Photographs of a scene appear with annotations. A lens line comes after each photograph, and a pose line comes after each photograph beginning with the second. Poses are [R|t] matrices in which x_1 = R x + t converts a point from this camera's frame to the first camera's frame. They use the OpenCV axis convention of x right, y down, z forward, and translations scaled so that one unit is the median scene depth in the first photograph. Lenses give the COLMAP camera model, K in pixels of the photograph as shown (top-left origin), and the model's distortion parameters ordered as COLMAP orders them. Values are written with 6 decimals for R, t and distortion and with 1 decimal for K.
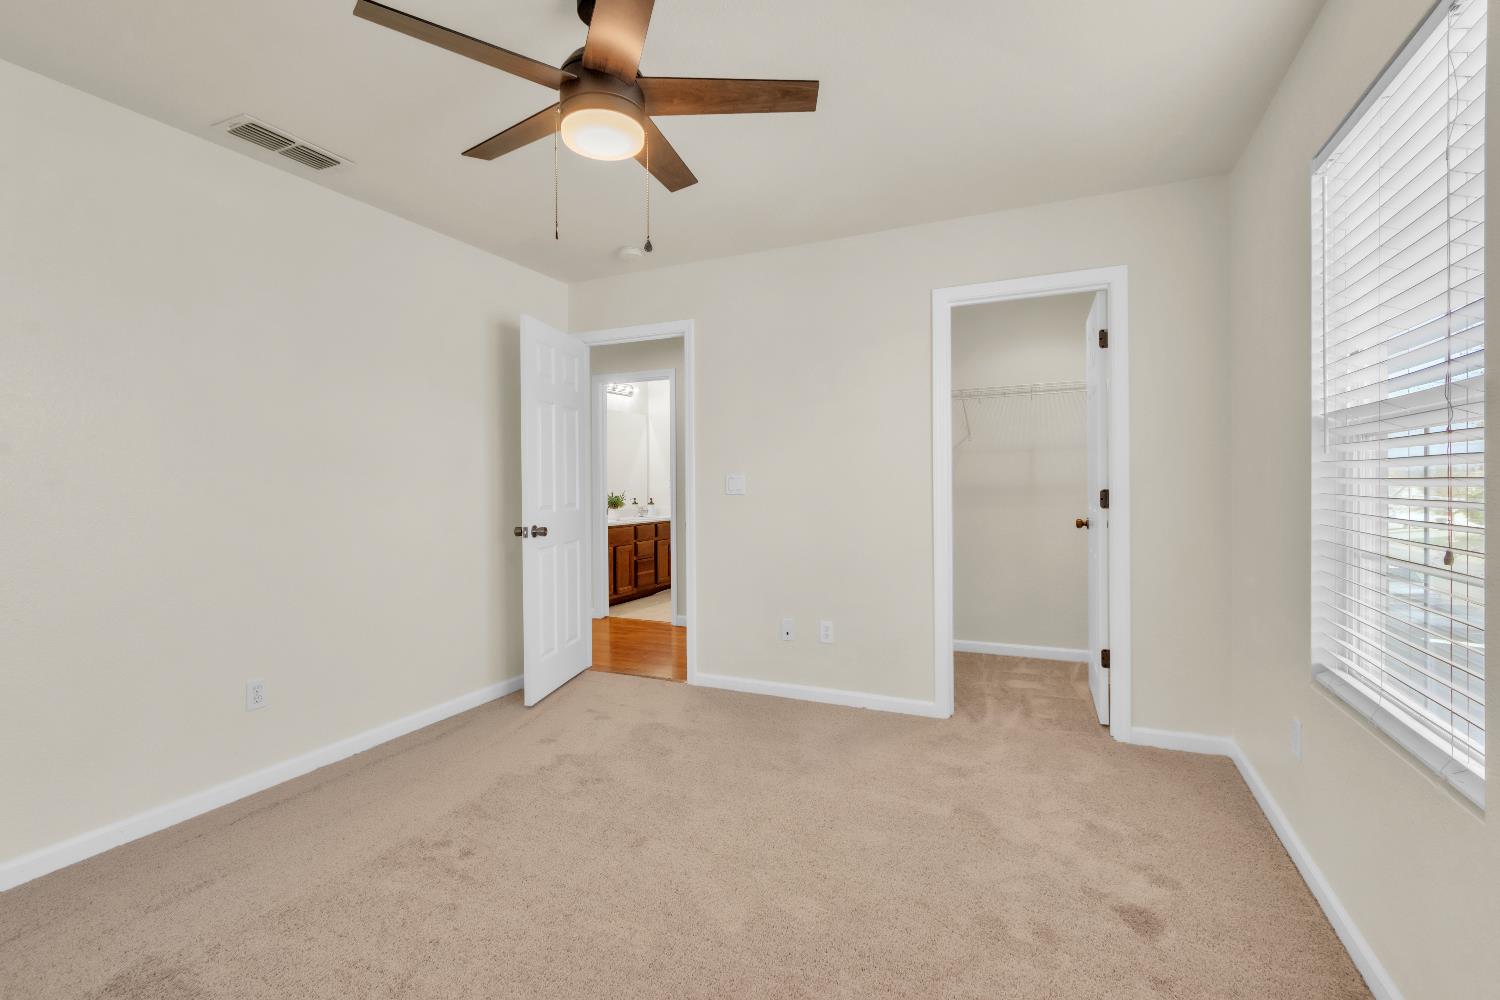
lens RADIAL K [[690.1, 0, 750.9], [0, 690.1, 483.2], [0, 0, 1]] dist [0.002084, -0.000556]
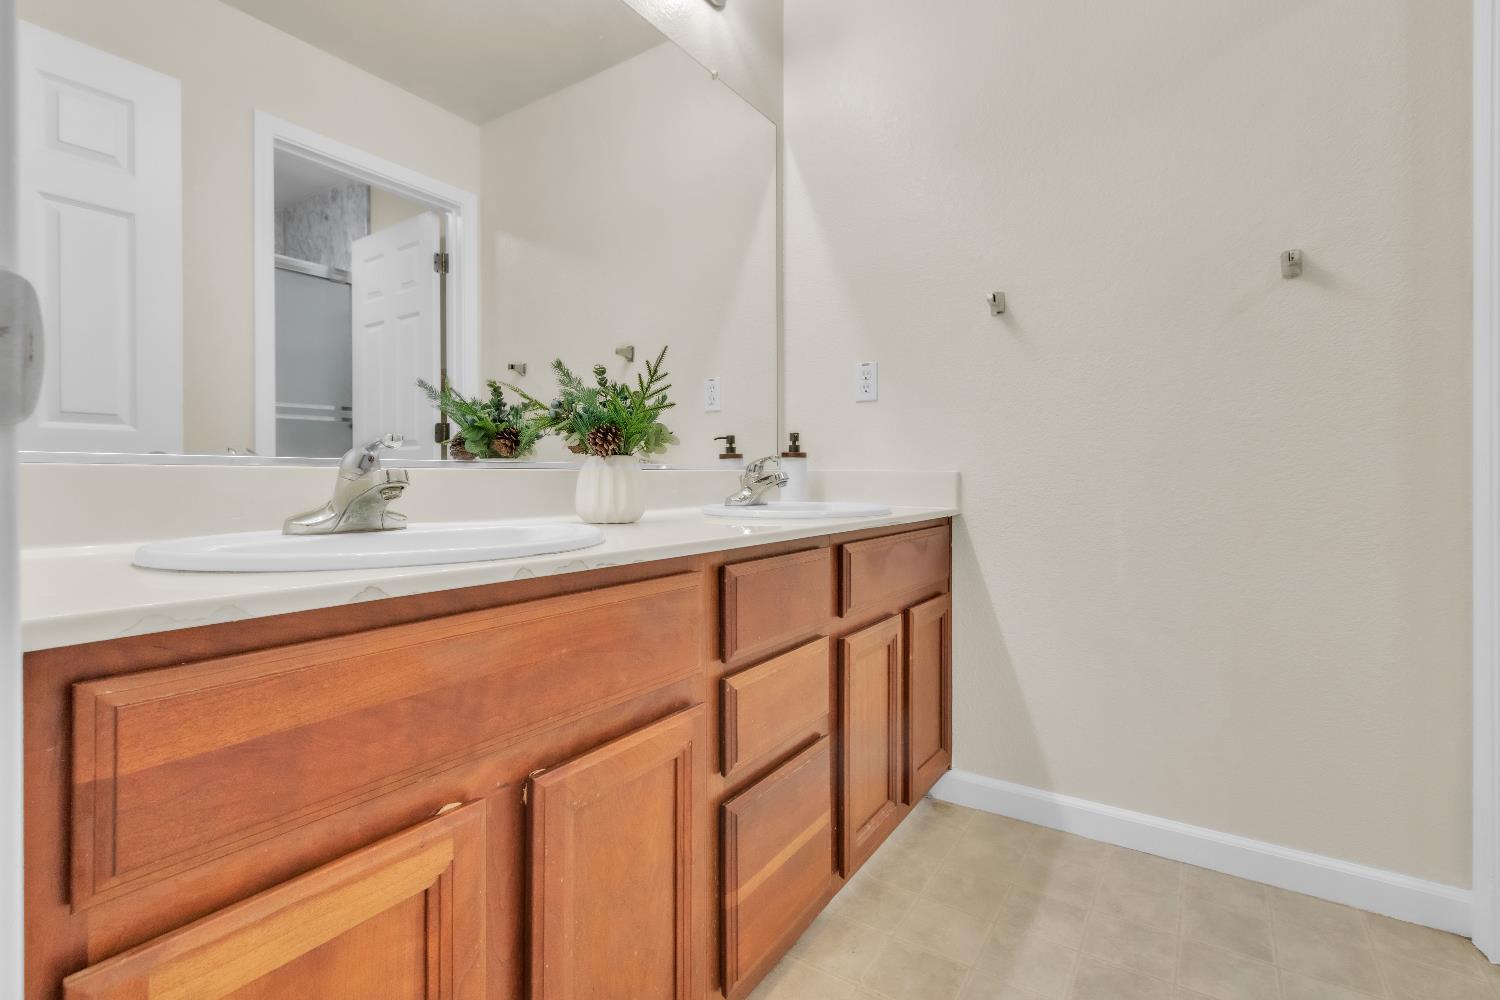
lens RADIAL K [[690.1, 0, 750.9], [0, 690.1, 483.2], [0, 0, 1]] dist [0.002084, -0.000556]
pose [[0.987427, 0.001852, -0.158067, -0.131986], [-0.000847, 0.999979, 0.006427, 0.042130], [0.158076, -0.006212, 0.987407, 0.822656]]
